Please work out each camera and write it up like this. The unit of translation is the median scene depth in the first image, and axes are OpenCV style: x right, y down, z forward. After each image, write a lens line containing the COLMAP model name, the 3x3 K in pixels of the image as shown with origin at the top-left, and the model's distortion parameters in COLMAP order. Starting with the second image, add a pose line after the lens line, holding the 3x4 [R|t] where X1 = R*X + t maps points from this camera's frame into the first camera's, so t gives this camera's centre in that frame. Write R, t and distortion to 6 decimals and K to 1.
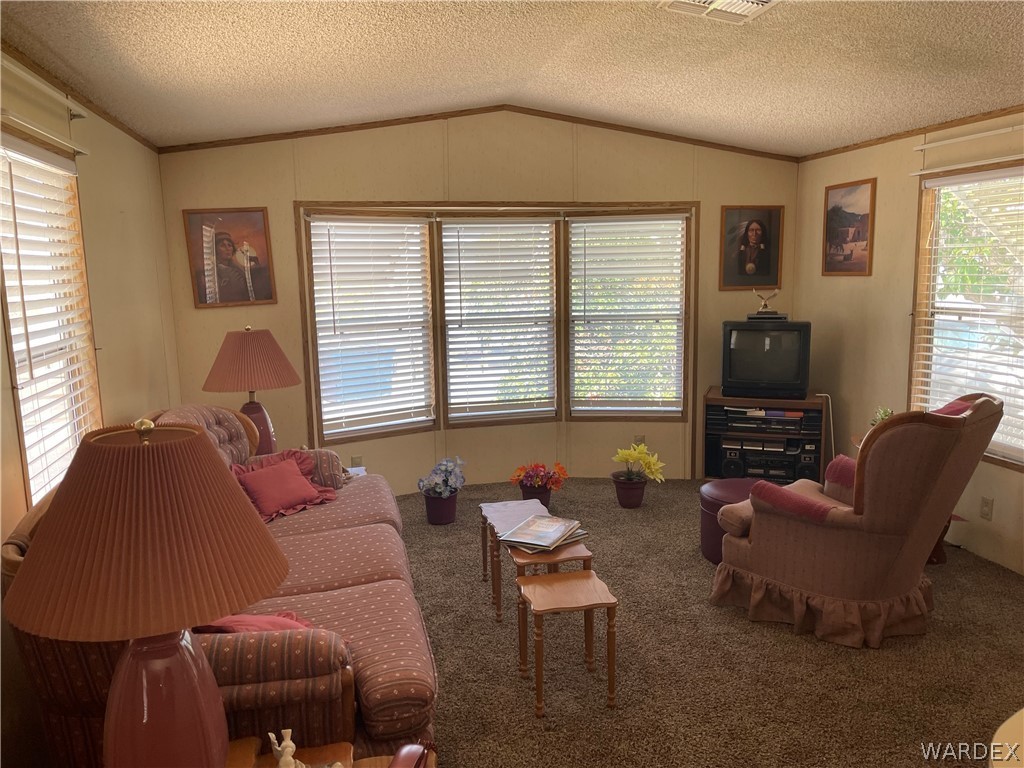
lens RADIAL K [[771.3, 0, 513.7], [0, 771.3, 391.6], [0, 0, 1]] dist [0.073756, -0.099506]
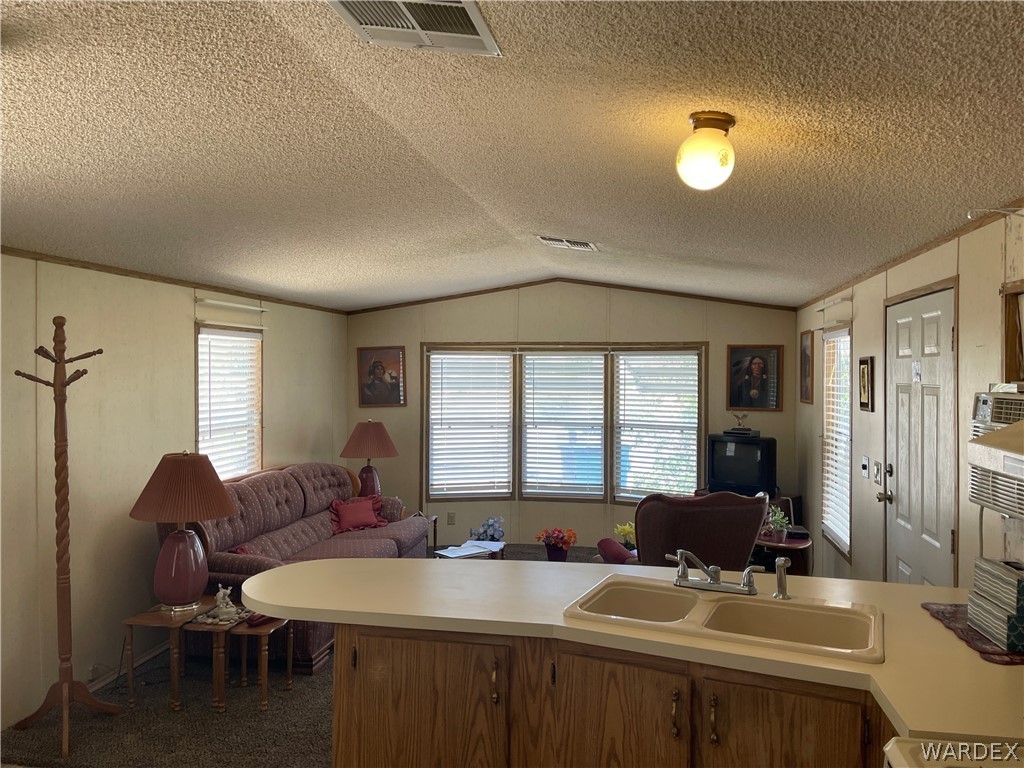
lens RADIAL K [[771.3, 0, 522.1], [0, 771.3, 382.5], [0, 0, 1]] dist [0.073756, -0.099506]
pose [[0.917762, 0.029564, -0.396030, 0.504027], [-0.085266, 0.988638, -0.123795, 0.011588], [0.387870, 0.147382, 0.909855, -0.317259]]
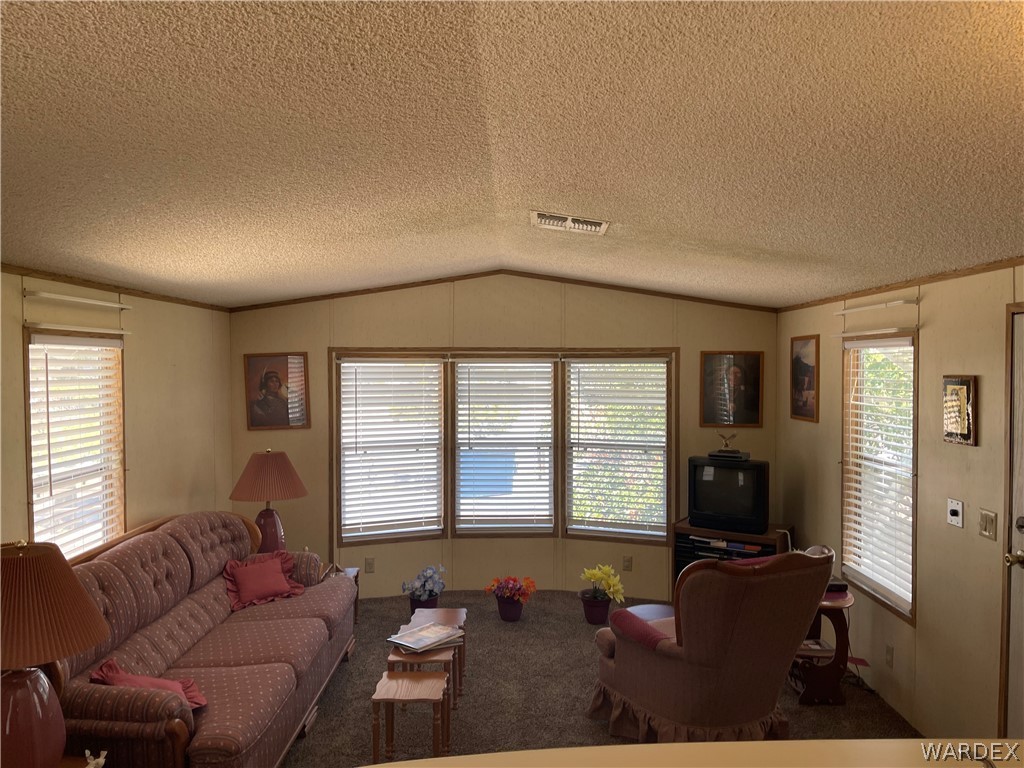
lens RADIAL K [[771.3, 0, 517.5], [0, 771.3, 393.0], [0, 0, 1]] dist [0.073756, -0.099506]
pose [[0.975323, 0.026678, -0.219165, 0.276964], [-0.052794, 0.992056, -0.114183, -0.043072], [0.214377, 0.122936, 0.968984, -0.129590]]
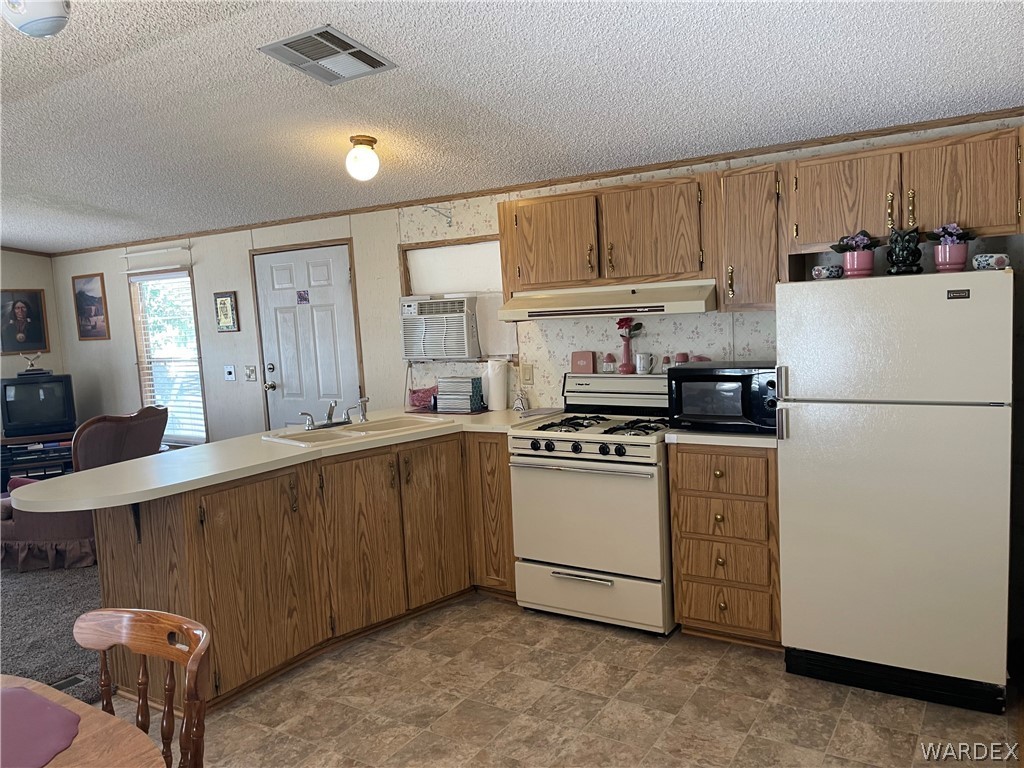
lens RADIAL K [[771.3, 0, 514.3], [0, 771.3, 384.6], [0, 0, 1]] dist [0.073756, -0.099506]
pose [[0.711673, -0.085827, 0.697249, -0.022430], [0.147518, 0.988638, -0.028875, 0.082444], [-0.686848, 0.123406, 0.716247, -0.515462]]
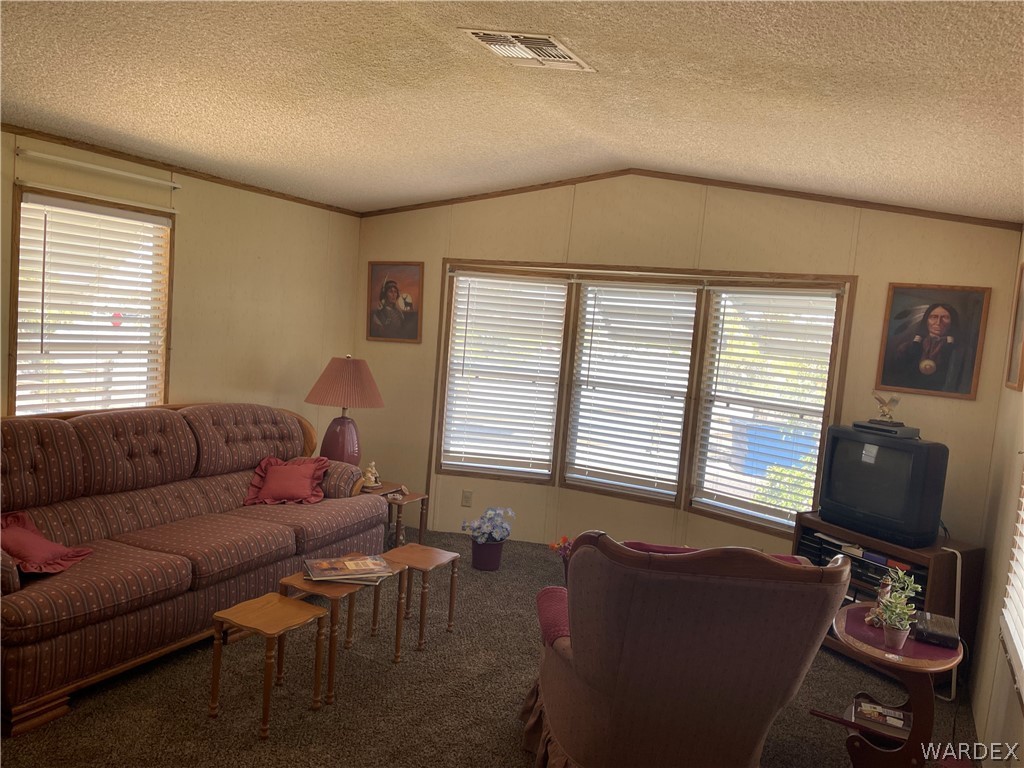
lens RADIAL K [[771.3, 0, 523.4], [0, 771.3, 391.1], [0, 0, 1]] dist [0.073756, -0.099506]
pose [[0.766714, 0.139942, -0.626551, 0.532344], [-0.195948, 0.980393, -0.020809, -0.047355], [0.611355, 0.138726, 0.779102, 0.192877]]
